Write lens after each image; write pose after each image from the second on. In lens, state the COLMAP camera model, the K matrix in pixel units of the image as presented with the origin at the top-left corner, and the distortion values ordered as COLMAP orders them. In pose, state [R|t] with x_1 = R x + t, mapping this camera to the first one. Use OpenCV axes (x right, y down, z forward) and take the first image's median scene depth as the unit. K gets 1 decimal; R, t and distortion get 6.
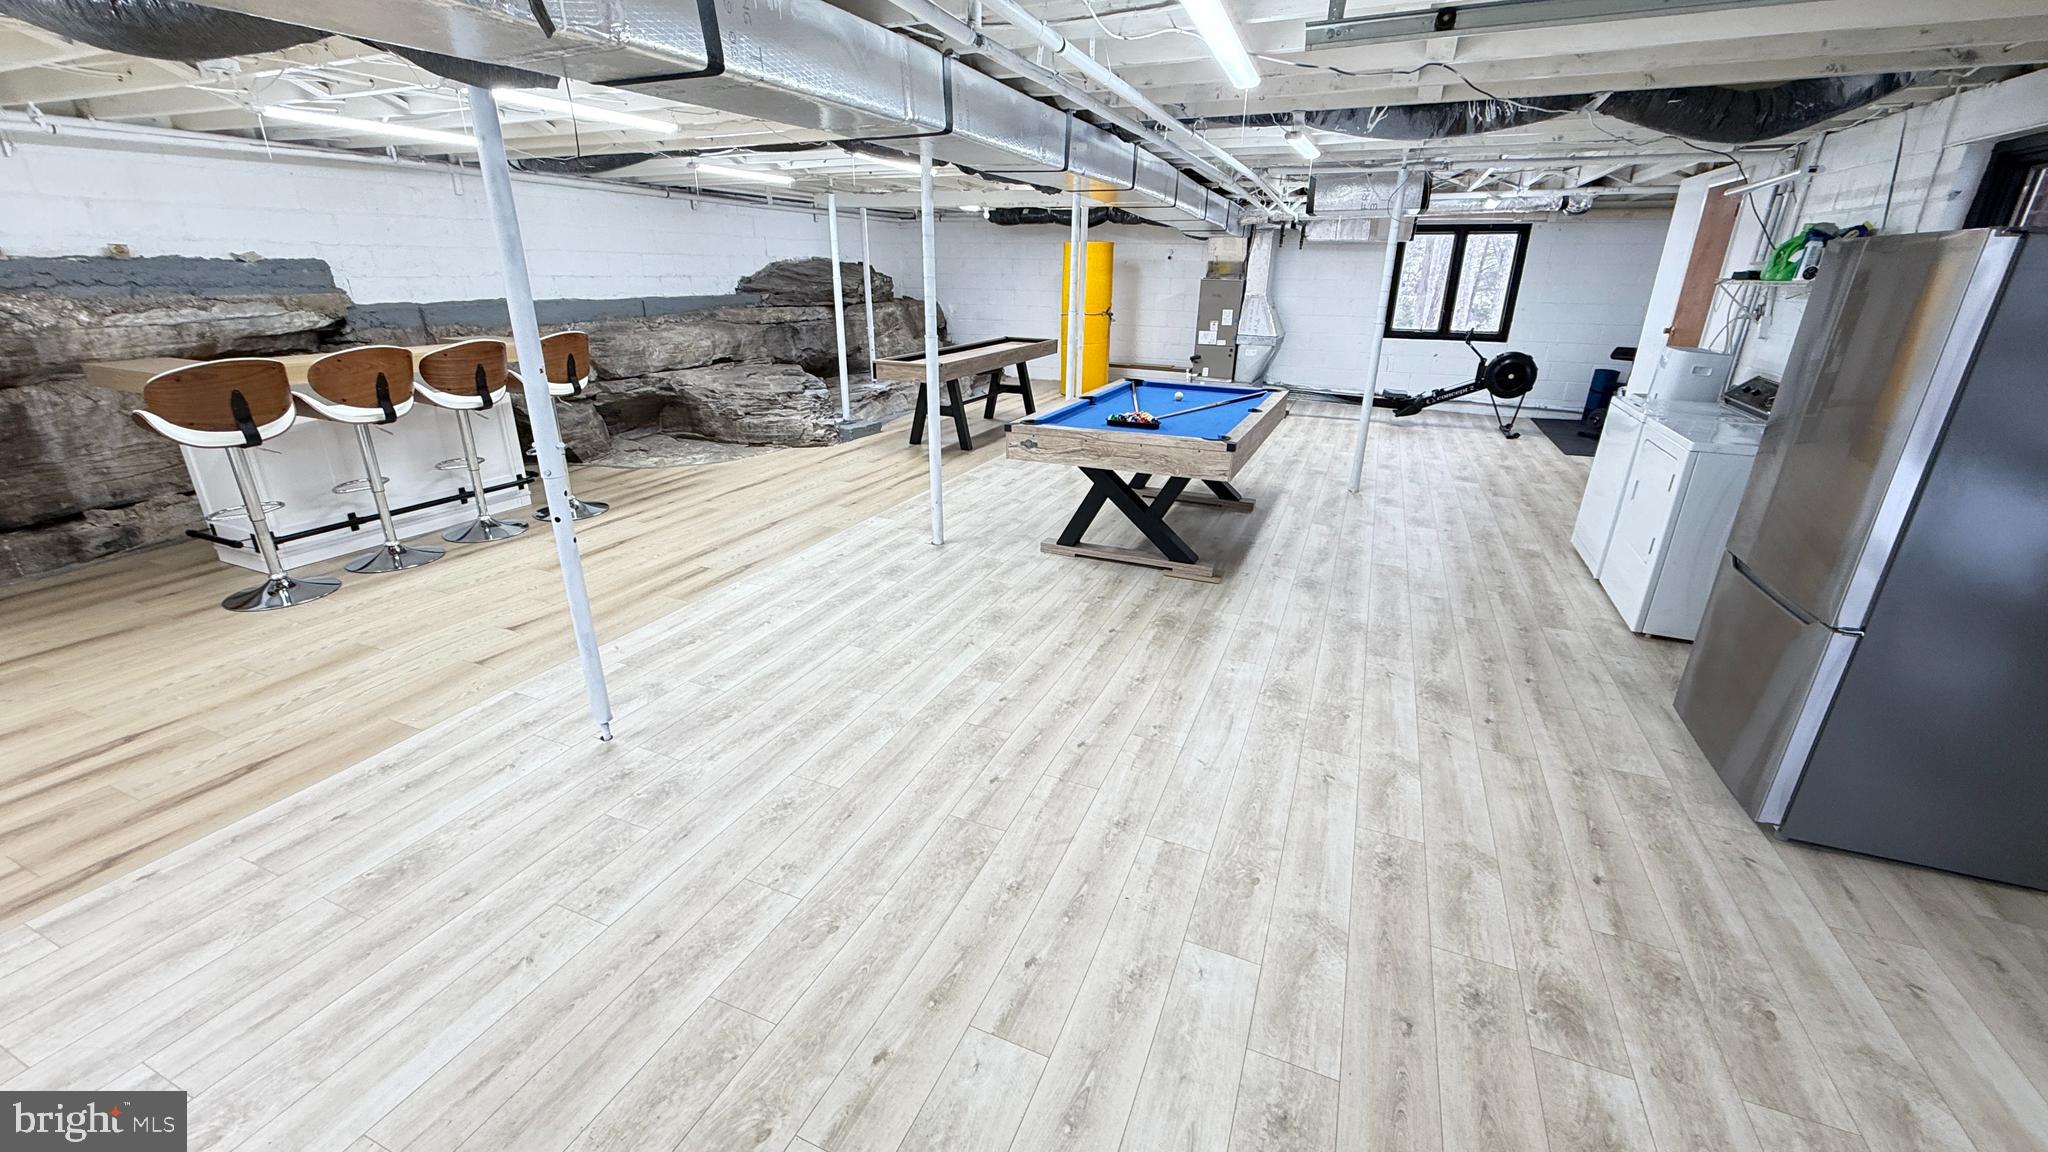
lens RADIAL K [[813.7, 0, 1026.4], [0, 813.7, 578.6], [0, 0, 1]] dist [0.000355, -0.000122]
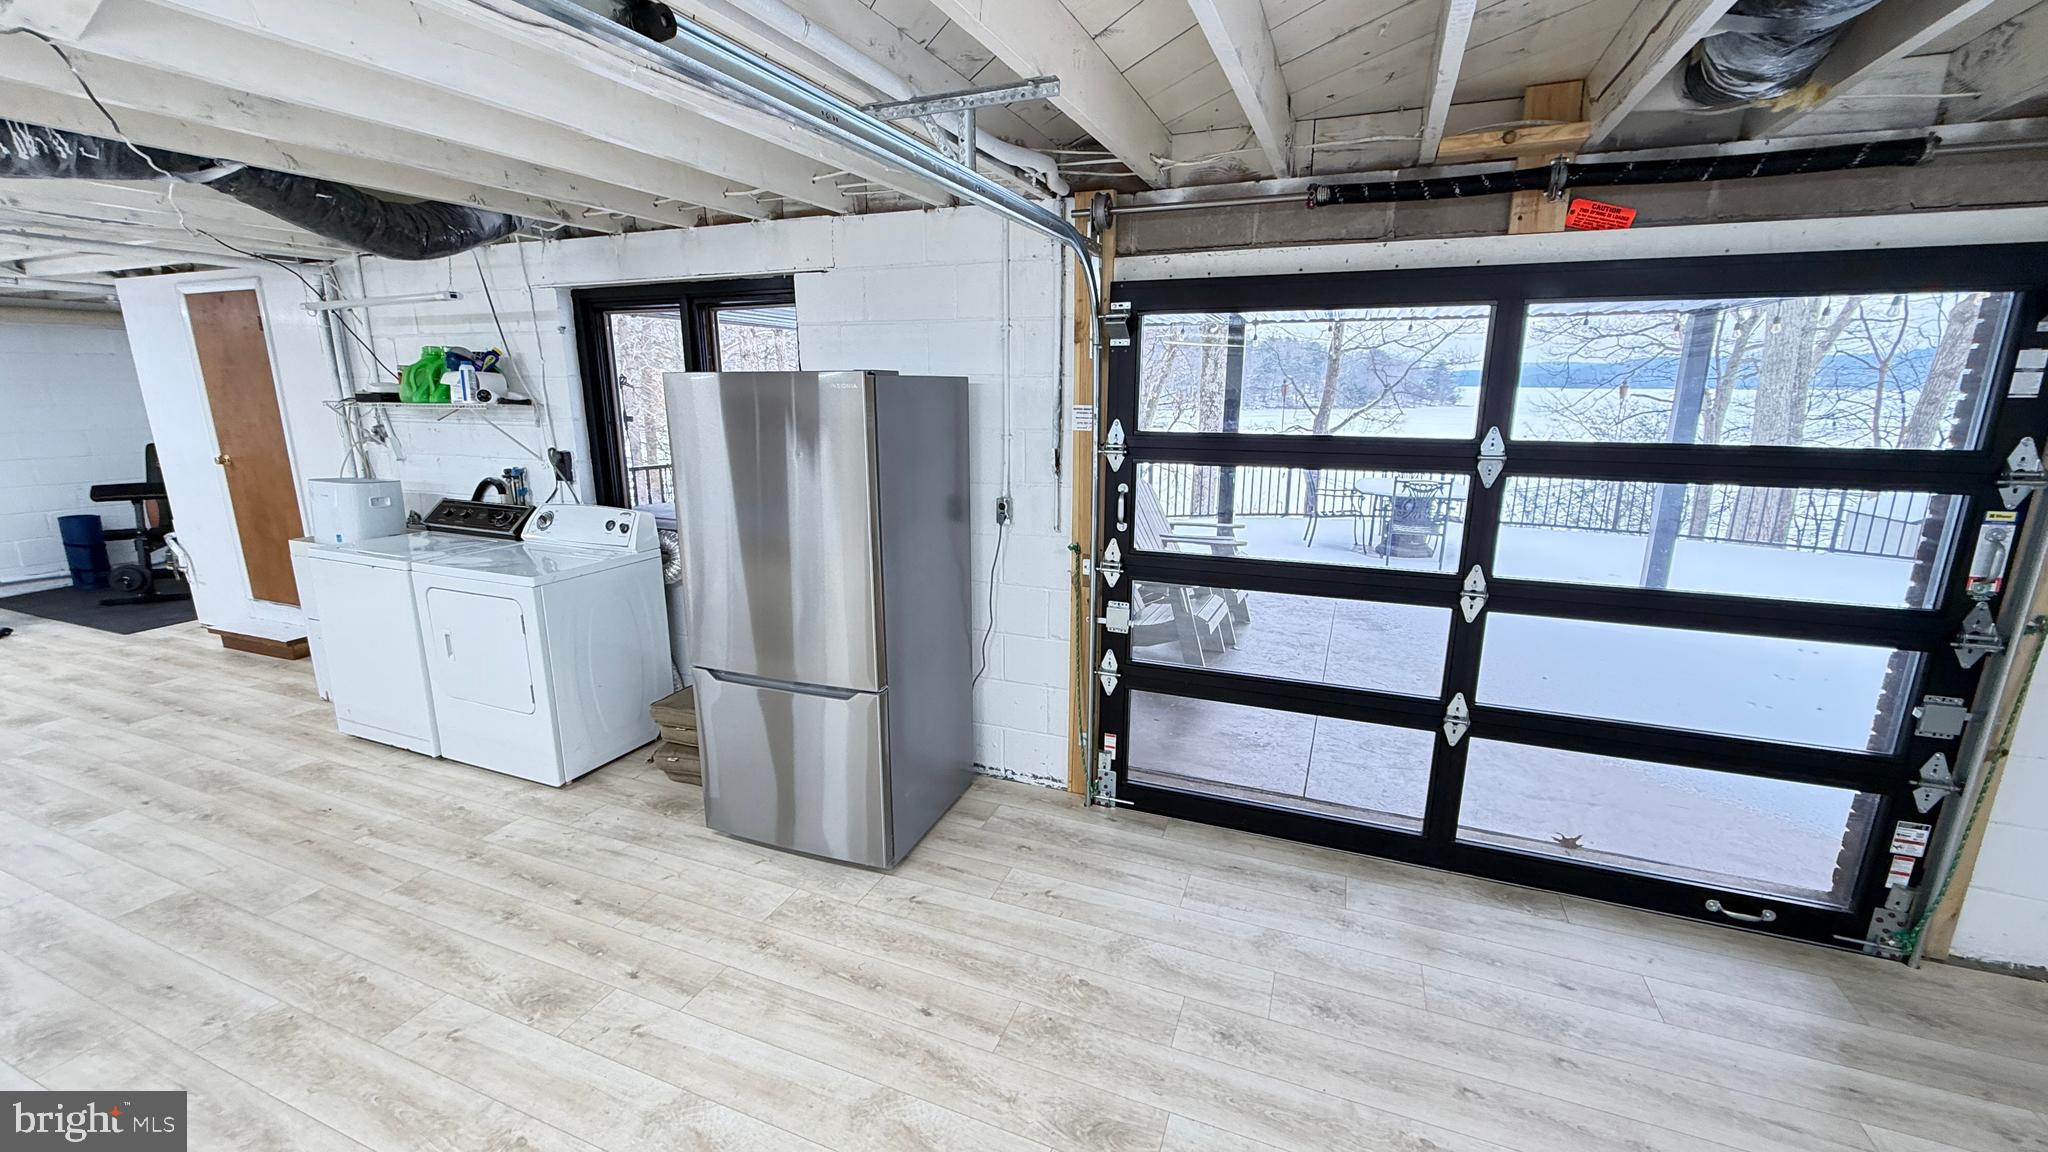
lens RADIAL K [[813.7, 0, 1005.5], [0, 813.7, 572.8], [0, 0, 1]] dist [0.000355, -0.000122]
pose [[-0.014100, -0.233702, 0.972206, -0.053740], [0.354292, 0.908053, 0.223419, -0.132324], [-0.935028, 0.347595, 0.069995, 0.307396]]
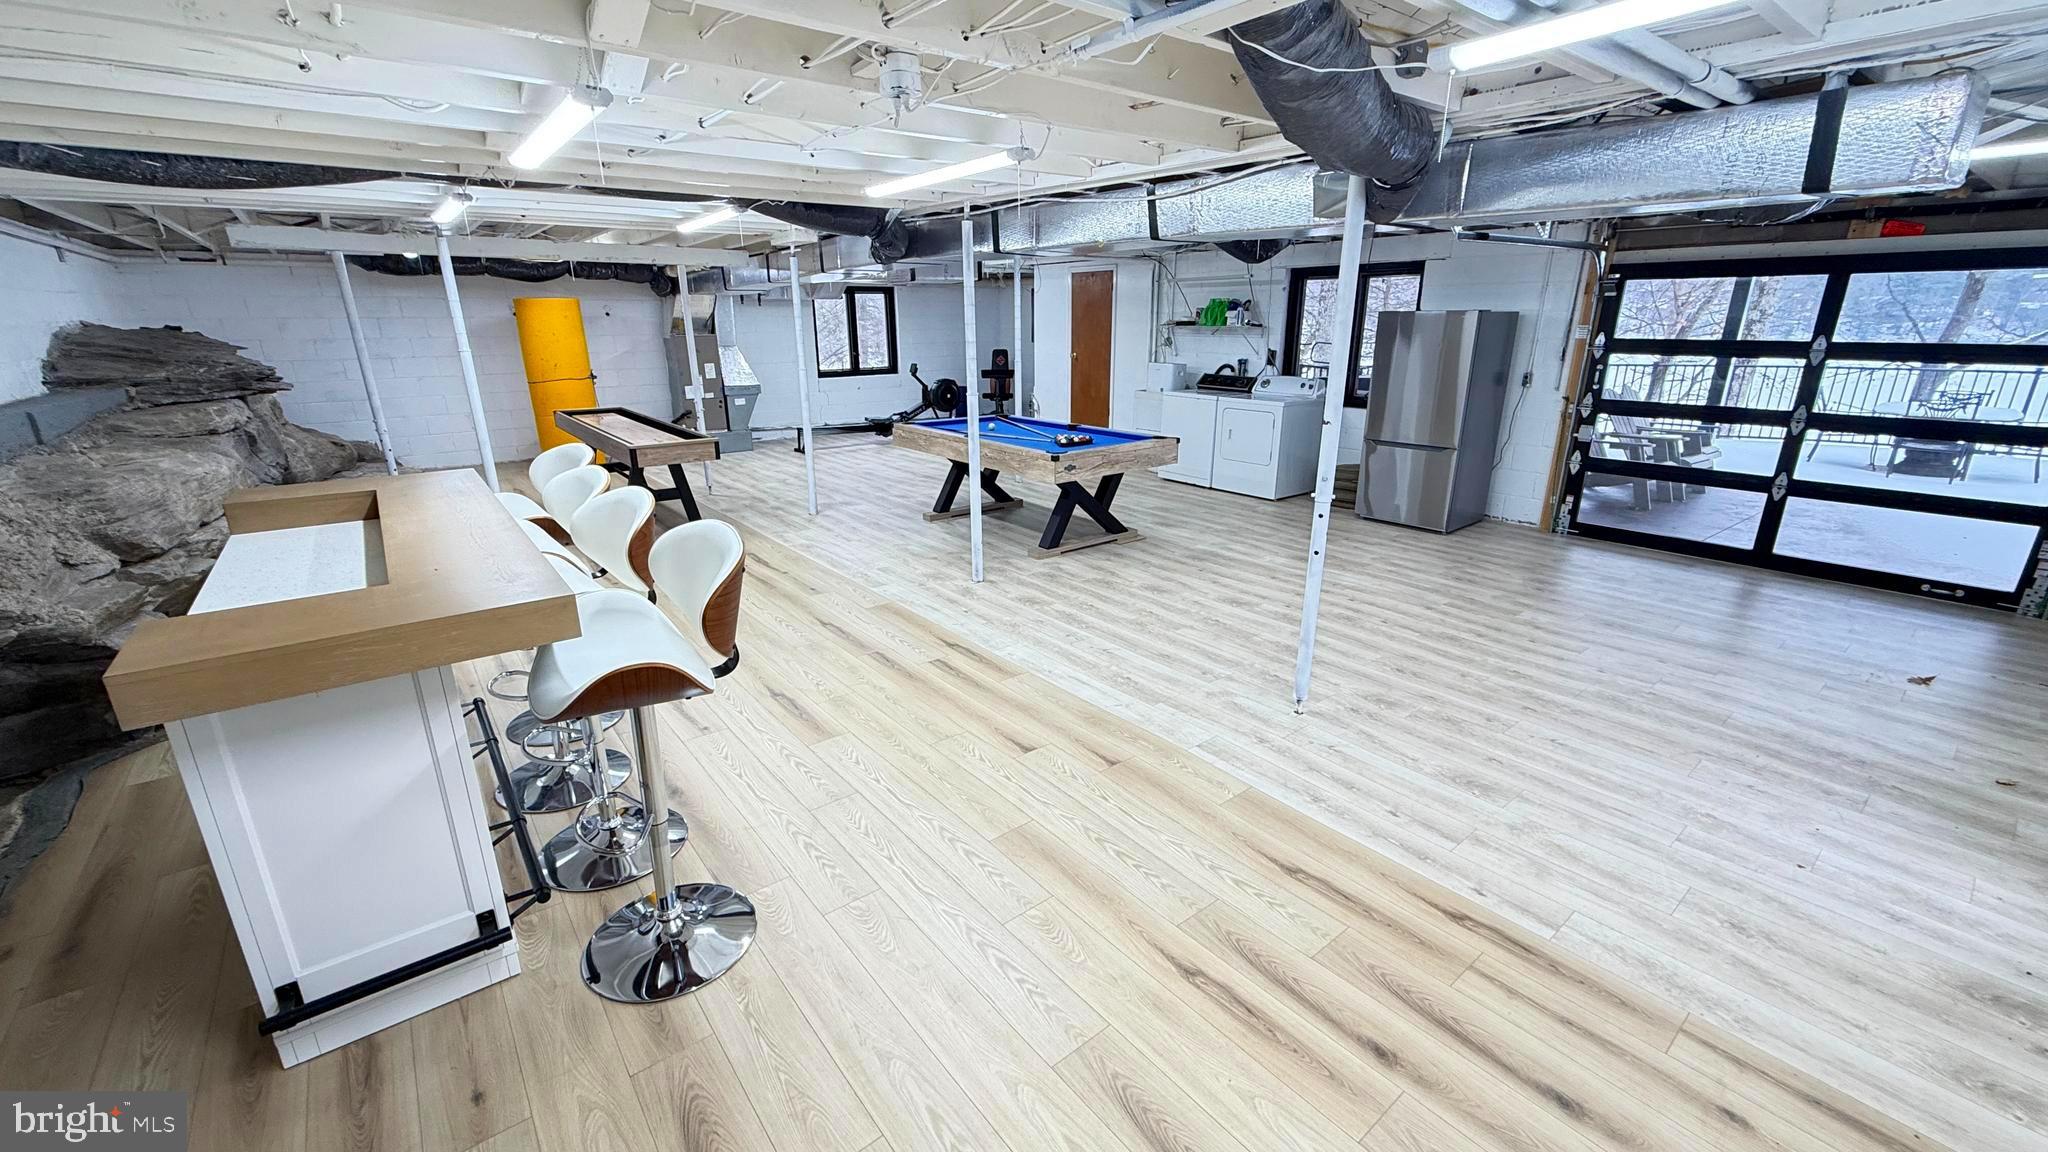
lens RADIAL K [[813.7, 0, 1011.3], [0, 813.7, 579.0], [0, 0, 1]] dist [0.000355, -0.000122]
pose [[0.476097, -0.283379, 0.832483, -0.987195], [0.323878, 0.936618, 0.133602, -0.175564], [-0.817579, 0.206015, 0.537702, 0.377581]]
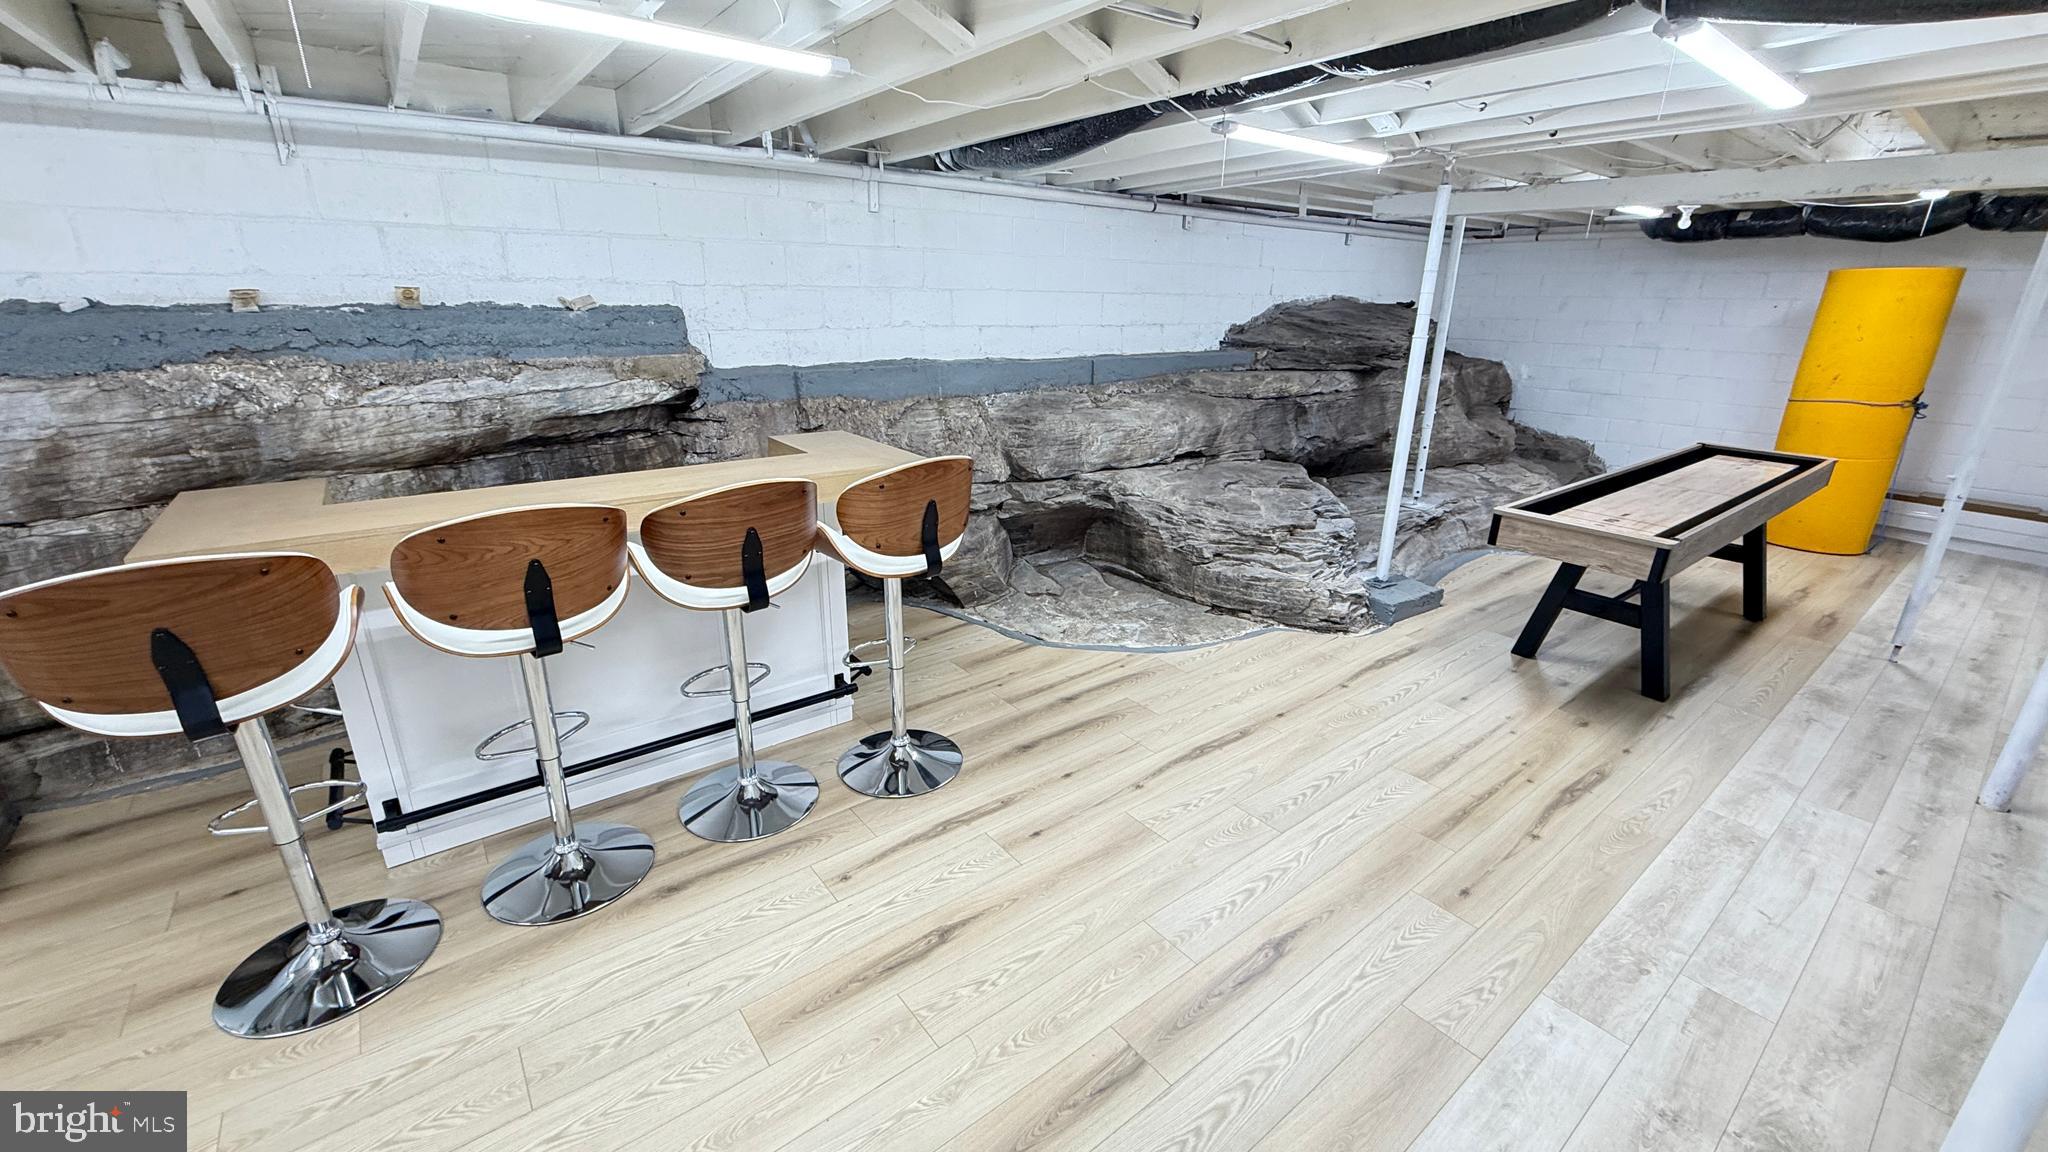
lens RADIAL K [[813.7, 0, 1030.2], [0, 813.7, 571.8], [0, 0, 1]] dist [0.000355, -0.000122]
pose [[0.876165, 0.155125, -0.456368, -0.278562], [-0.174493, 0.984658, -0.000304, -0.246554], [0.449319, 0.079899, 0.889791, 0.597623]]
